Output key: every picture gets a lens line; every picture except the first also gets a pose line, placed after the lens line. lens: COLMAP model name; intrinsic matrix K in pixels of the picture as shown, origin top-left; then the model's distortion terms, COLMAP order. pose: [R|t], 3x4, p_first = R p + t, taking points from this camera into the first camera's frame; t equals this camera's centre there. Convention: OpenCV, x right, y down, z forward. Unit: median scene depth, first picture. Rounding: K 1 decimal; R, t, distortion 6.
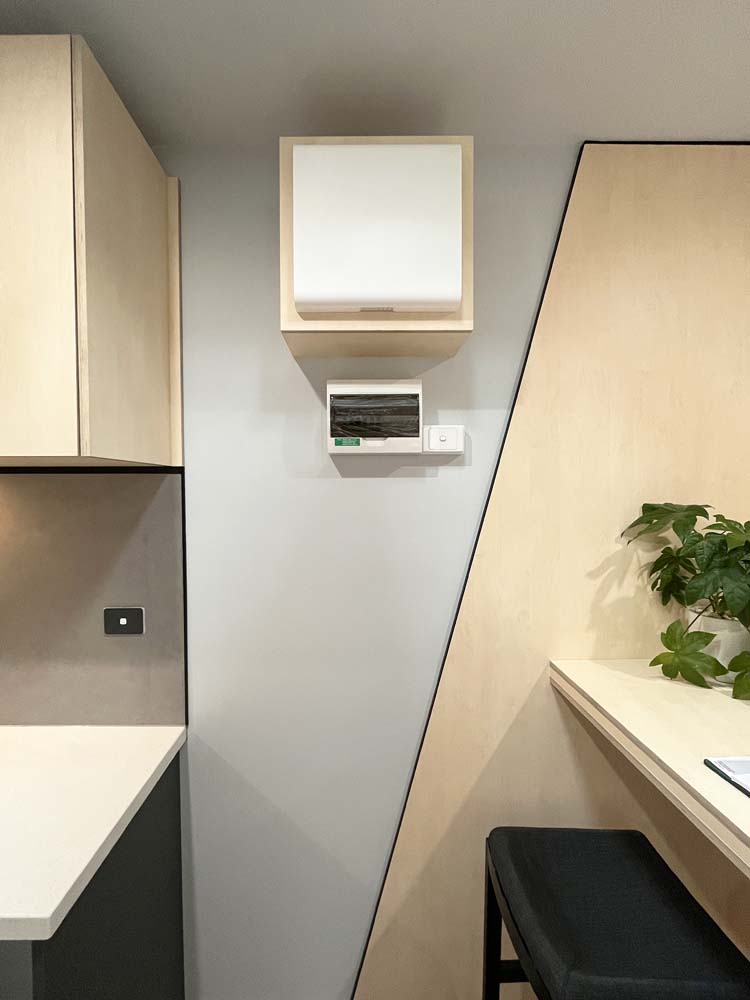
lens RADIAL K [[600.2, 0, 413.1], [0, 600.2, 493.2], [0, 0, 1]] dist [-0.003178, 0.000657]
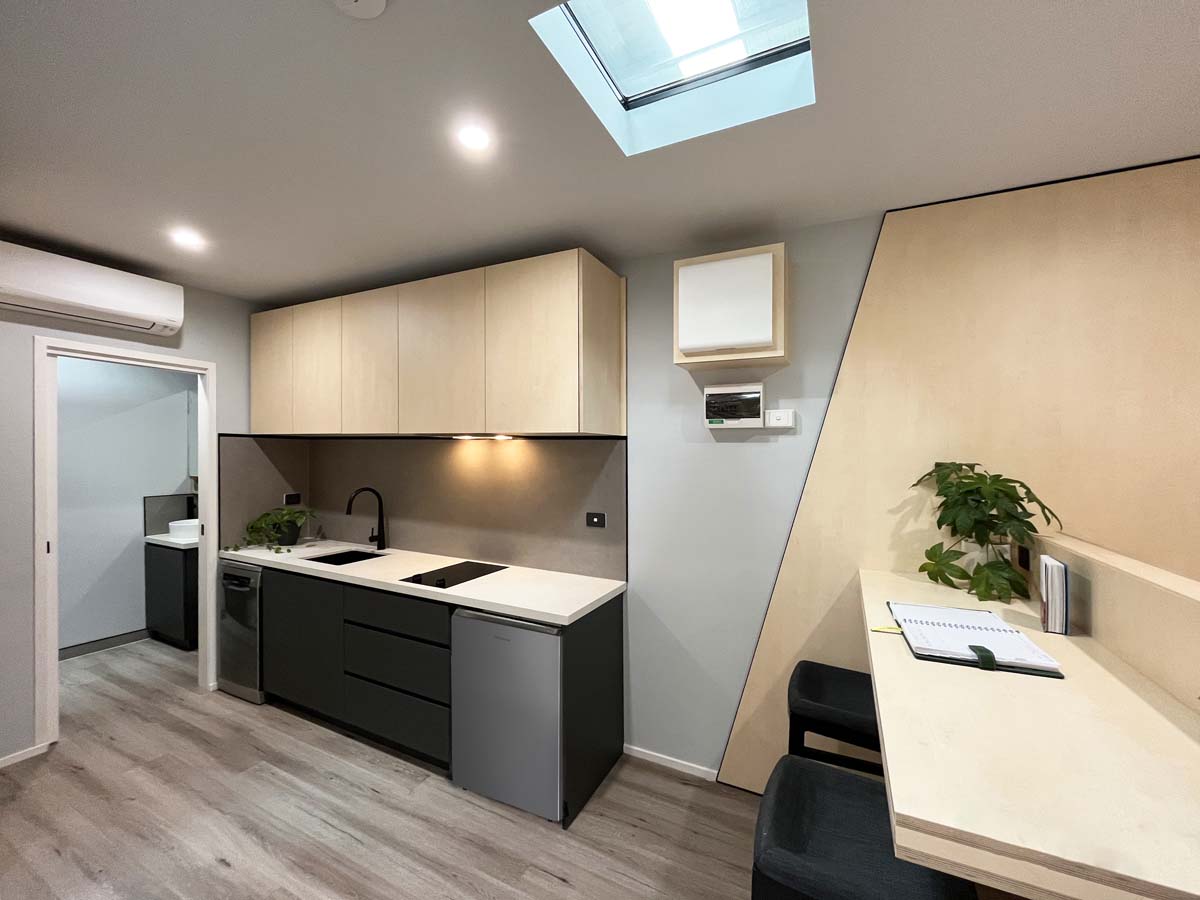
lens RADIAL K [[512.1, 0, 577.2], [0, 512.1, 434.3], [0, 0, 1]] dist [0.002197, 0.000460]
pose [[0.883461, -0.003425, -0.468492, 0.210268], [-0.014798, 0.999270, -0.035210, 0.007083], [0.468270, 0.038040, 0.882766, -0.436250]]
